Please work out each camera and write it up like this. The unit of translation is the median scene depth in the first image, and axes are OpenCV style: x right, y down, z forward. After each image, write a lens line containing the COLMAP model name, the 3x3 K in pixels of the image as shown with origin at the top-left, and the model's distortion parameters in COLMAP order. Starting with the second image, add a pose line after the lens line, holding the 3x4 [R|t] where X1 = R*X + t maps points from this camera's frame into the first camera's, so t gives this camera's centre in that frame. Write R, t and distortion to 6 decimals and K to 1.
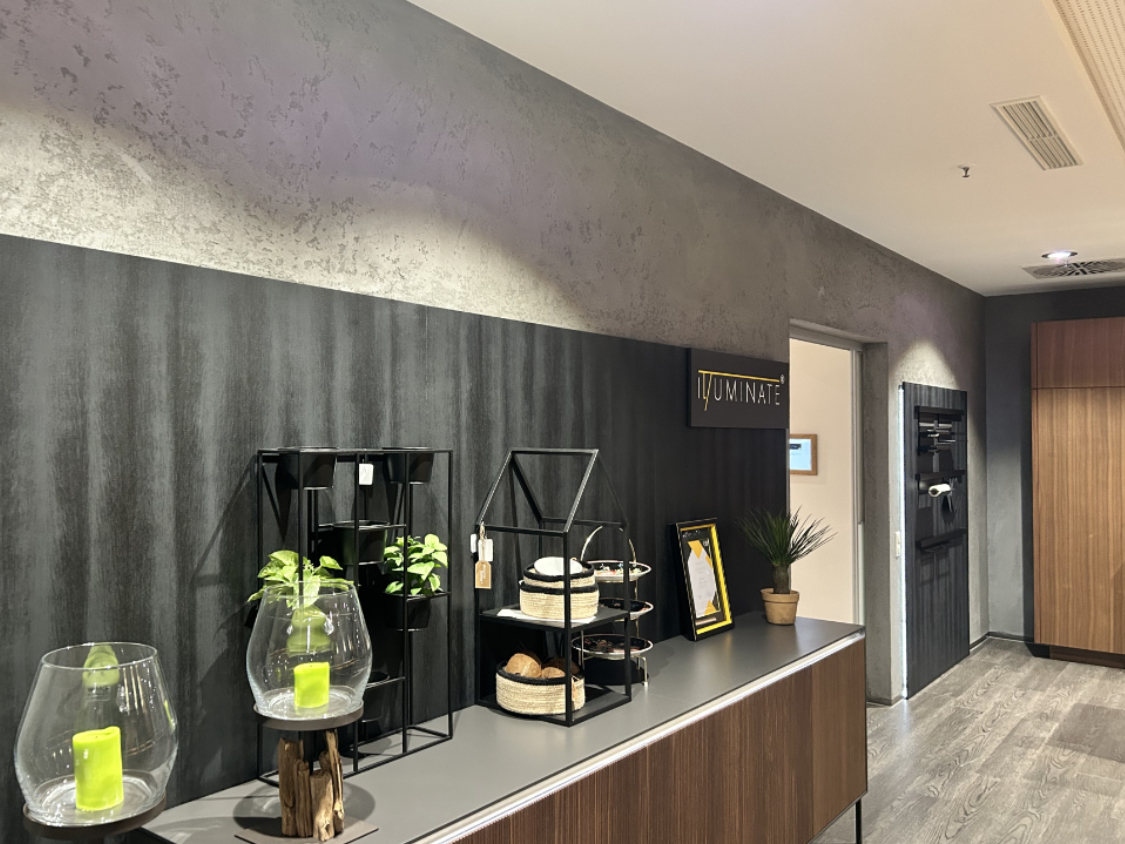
lens RADIAL K [[789.7, 0, 539.8], [0, 789.7, 453.8], [0, 0, 1]] dist [0.024775, -0.025588]
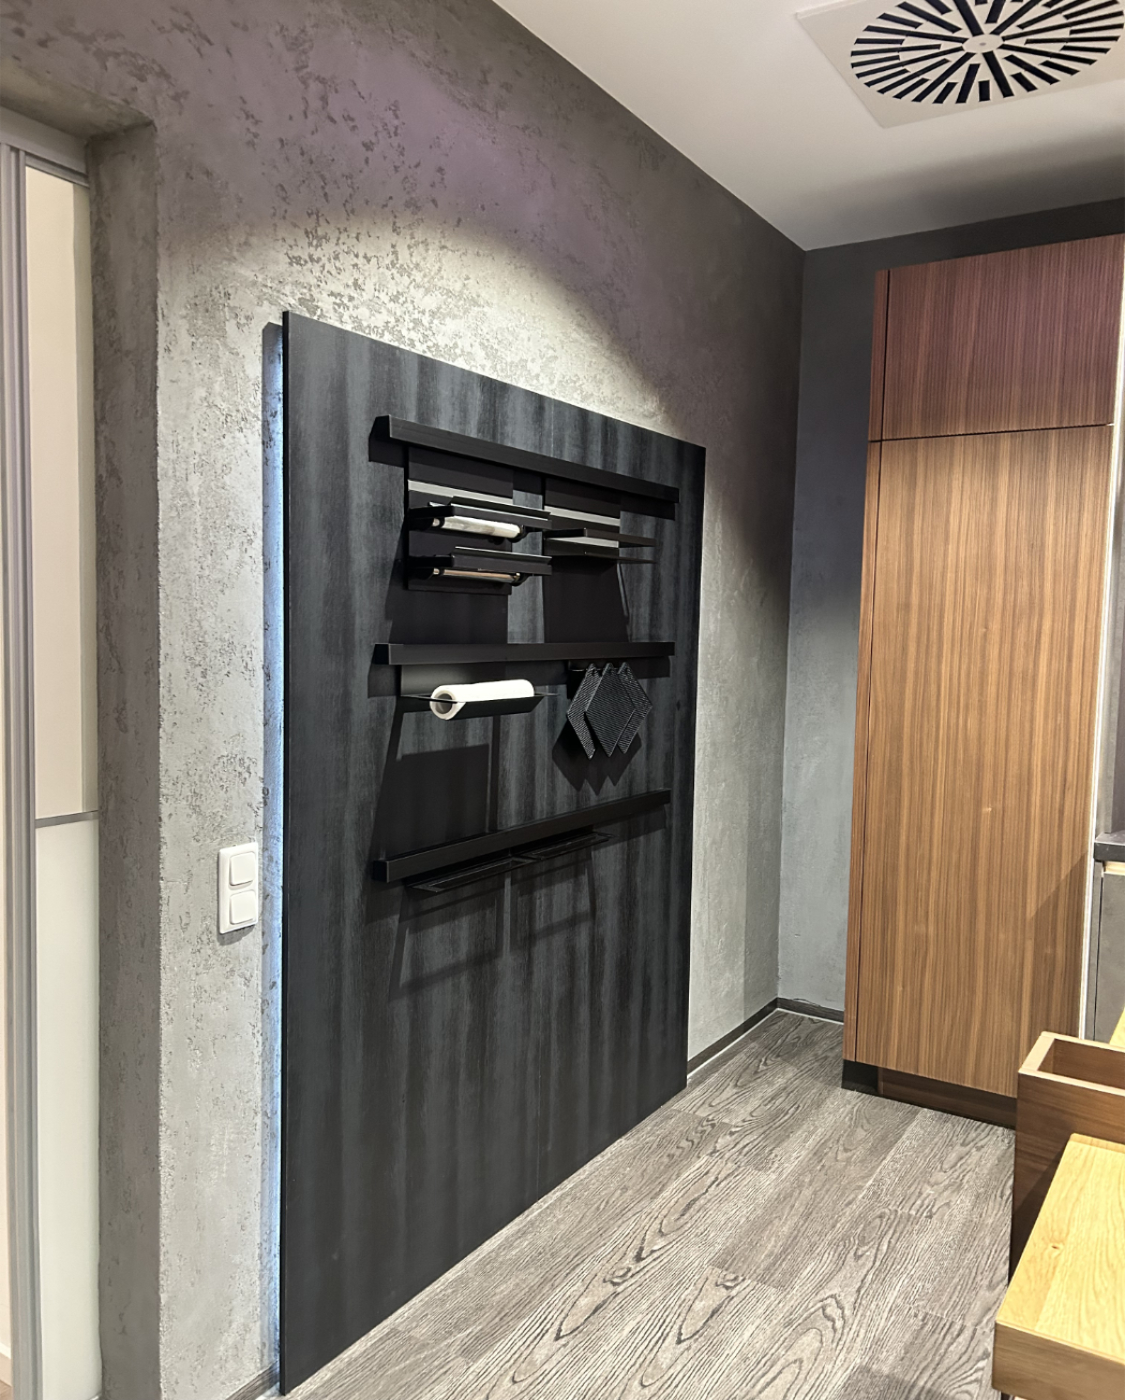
lens RADIAL K [[797.2, 0, 563.3], [0, 797.2, 714.5], [0, 0, 1]] dist [0.012536, -0.000352]
pose [[0.999934, 0.004387, 0.010600, 0.473229], [-0.005317, 0.995985, 0.089367, 0.020688], [-0.010165, -0.089417, 0.995942, 0.601487]]
